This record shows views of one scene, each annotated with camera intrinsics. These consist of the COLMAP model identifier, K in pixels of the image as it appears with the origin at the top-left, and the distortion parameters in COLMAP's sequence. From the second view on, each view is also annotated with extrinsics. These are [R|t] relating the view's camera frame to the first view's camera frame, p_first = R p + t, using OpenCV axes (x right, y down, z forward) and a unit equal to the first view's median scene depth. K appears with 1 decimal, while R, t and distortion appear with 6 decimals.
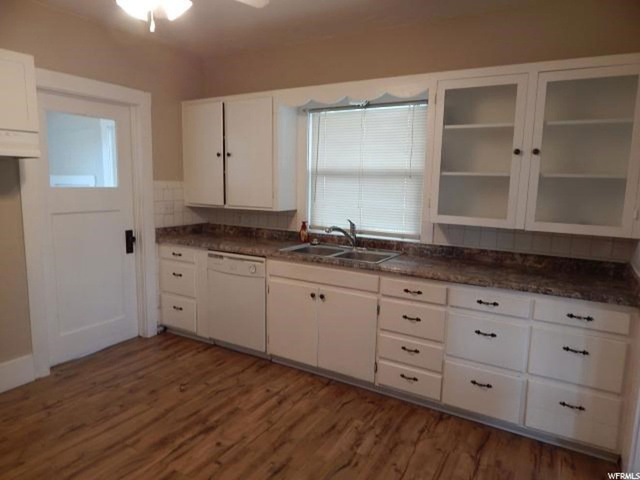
lens RADIAL K [[424.3, 0, 320.0], [0, 424.3, 240.0], [0, 0, 1]] dist [0.007796, 0.003016]
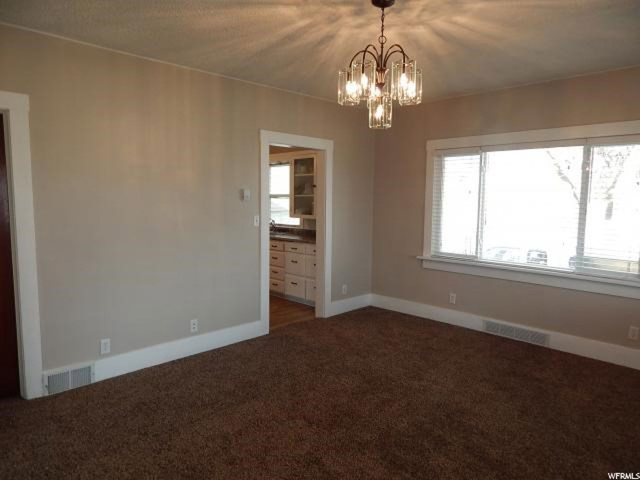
lens RADIAL K [[424.3, 0, 320.0], [0, 424.3, 240.0], [0, 0, 1]] dist [0.007796, 0.003016]
pose [[0.969806, 0.017615, -0.243241, 0.807832], [-0.029513, 0.998535, -0.045359, 0.146463], [0.242086, 0.051168, 0.968905, -0.944208]]
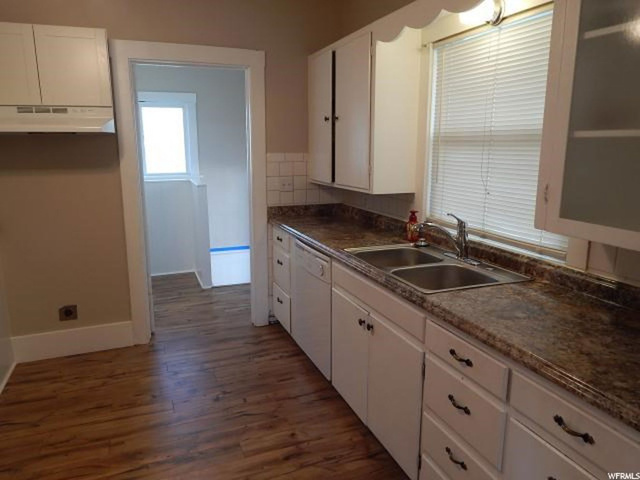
lens RADIAL K [[467.9, 0, 320.0], [0, 467.9, 240.0], [0, 0, 1]] dist [0.005482, -0.002774]
pose [[0.793821, 0.103662, -0.599251, 0.327681], [-0.071249, 0.994432, 0.077641, -0.048499], [0.603963, -0.018937, 0.796787, 0.326378]]
